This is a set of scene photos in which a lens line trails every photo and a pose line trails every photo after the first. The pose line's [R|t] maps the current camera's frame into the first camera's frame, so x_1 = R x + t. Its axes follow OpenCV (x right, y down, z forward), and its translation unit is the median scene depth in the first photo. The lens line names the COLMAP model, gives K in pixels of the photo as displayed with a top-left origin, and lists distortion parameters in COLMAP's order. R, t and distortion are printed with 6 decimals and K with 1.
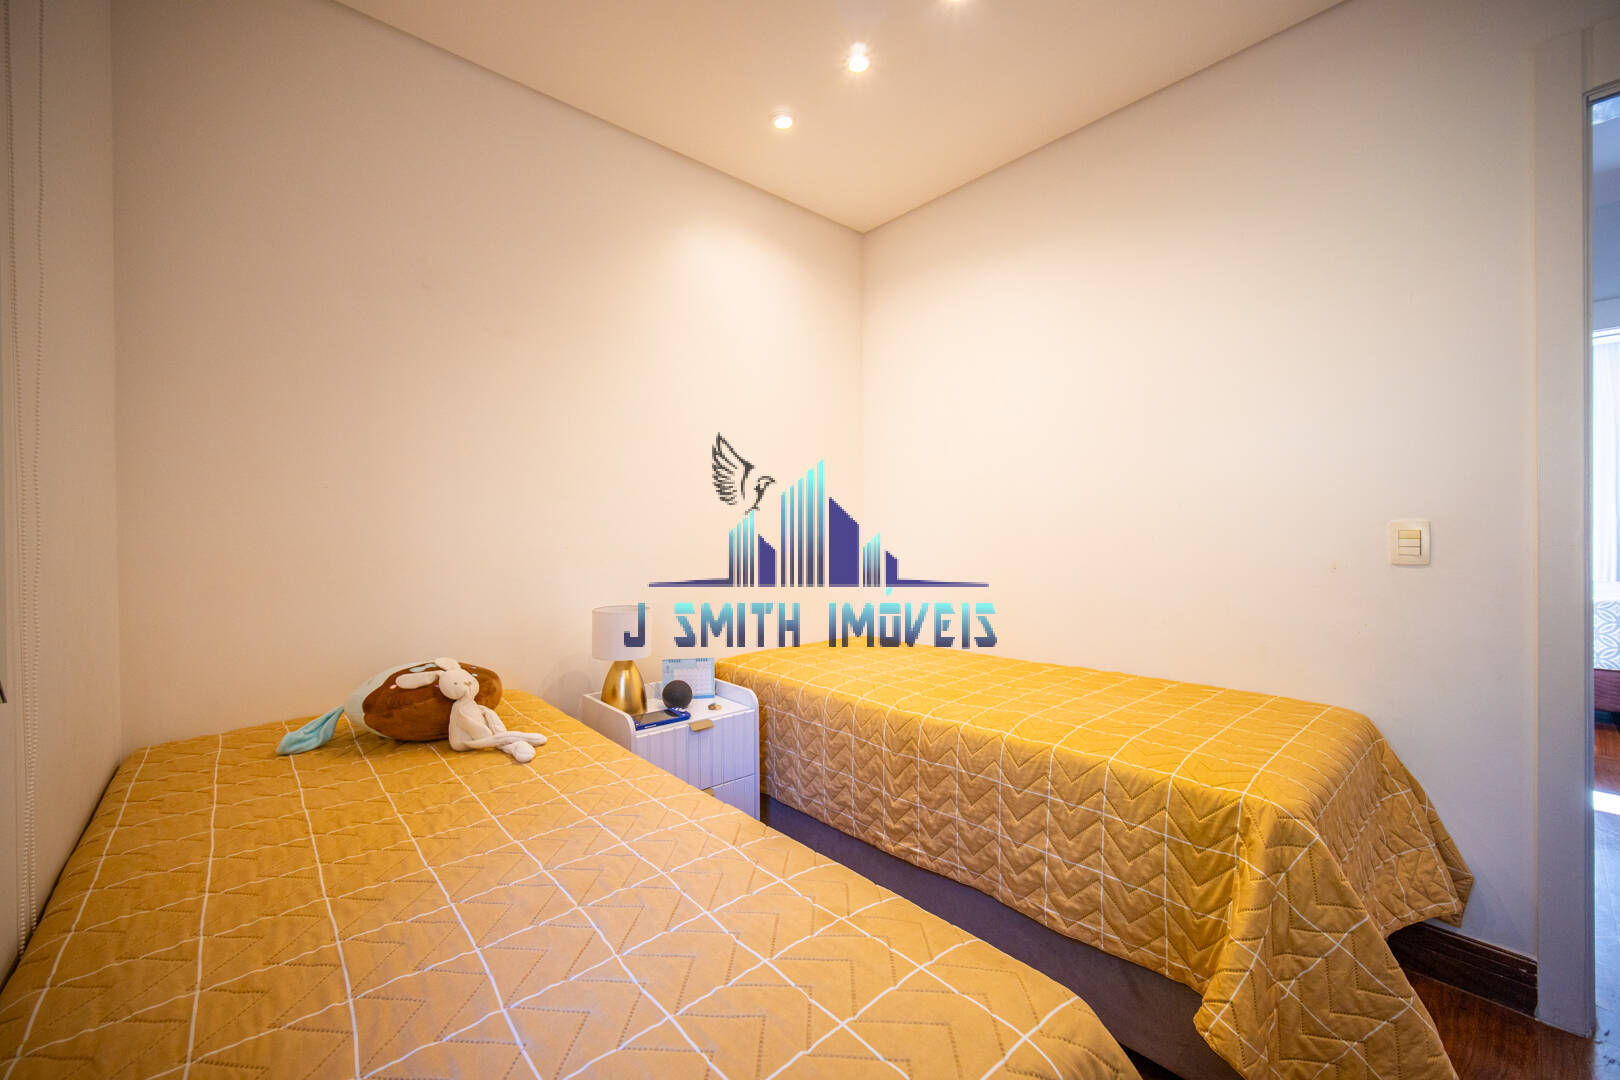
lens RADIAL K [[637.1, 0, 810.3], [0, 637.1, 536.0], [0, 0, 1]] dist [-0.003463, -0.000328]
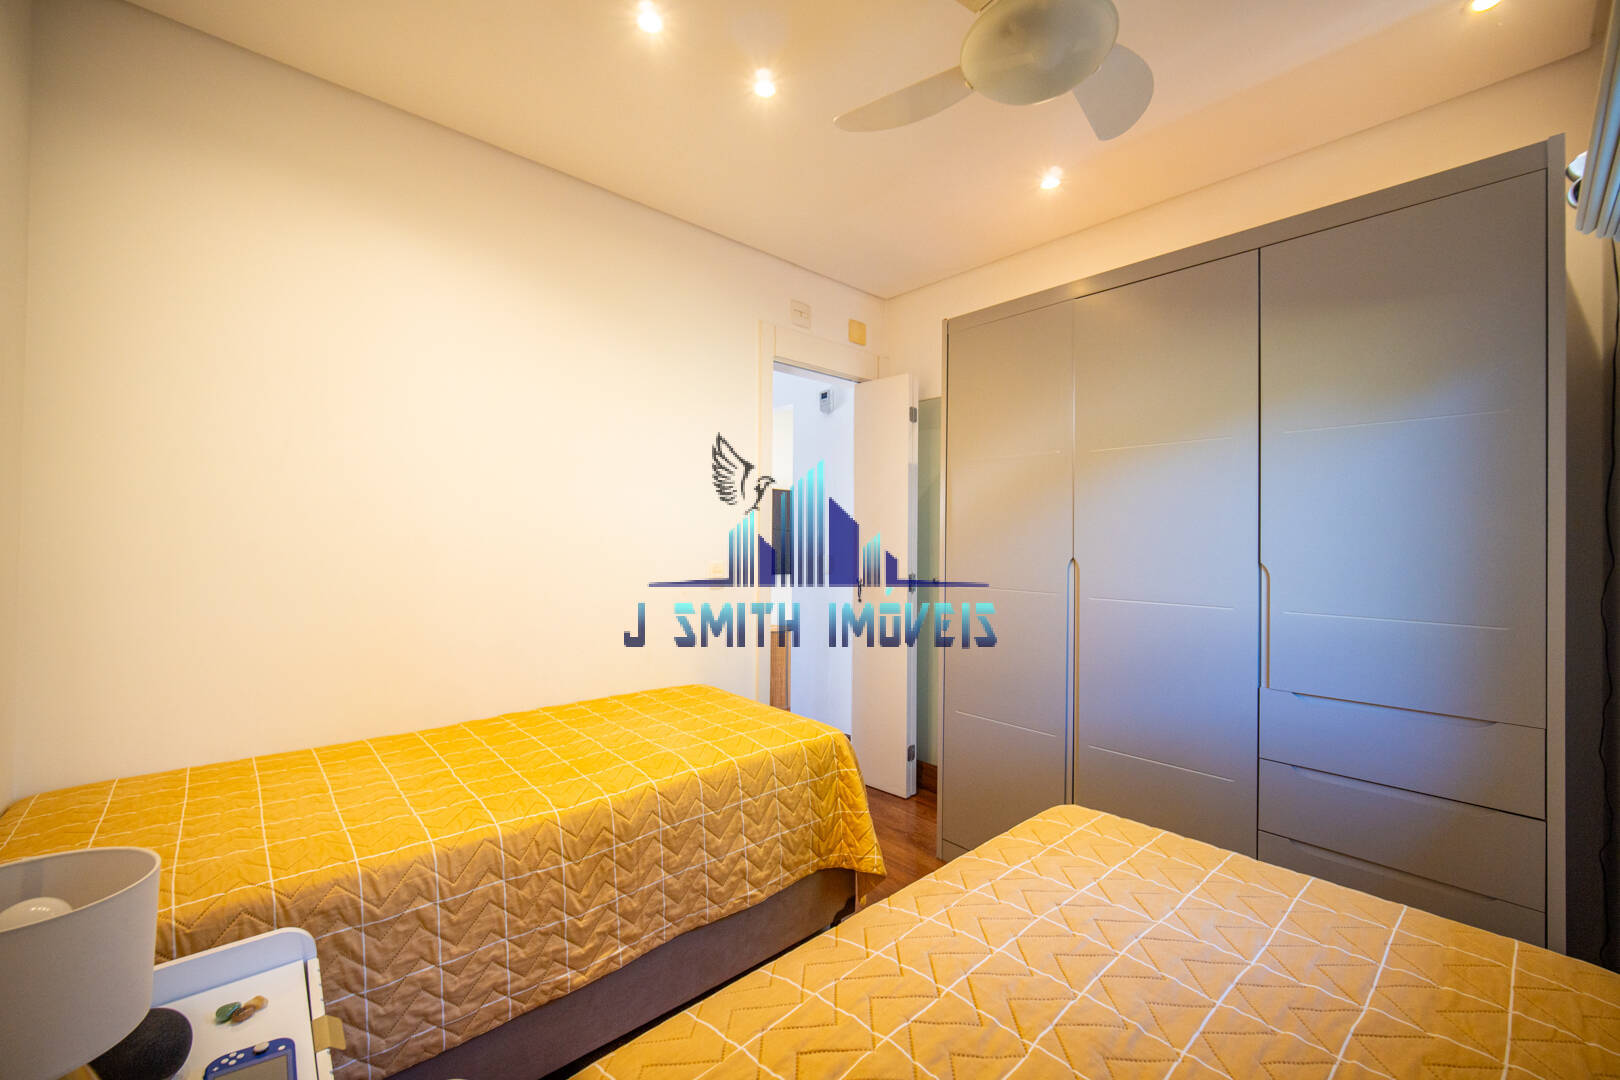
lens RADIAL K [[637.1, 0, 809.3], [0, 637.1, 544.9], [0, 0, 1]] dist [-0.003463, -0.000328]
pose [[0.009615, 0.003445, 0.999948, -0.735174], [-0.002696, 0.999991, -0.003419, -0.063601], [-0.999950, -0.002663, 0.009625, 0.764570]]
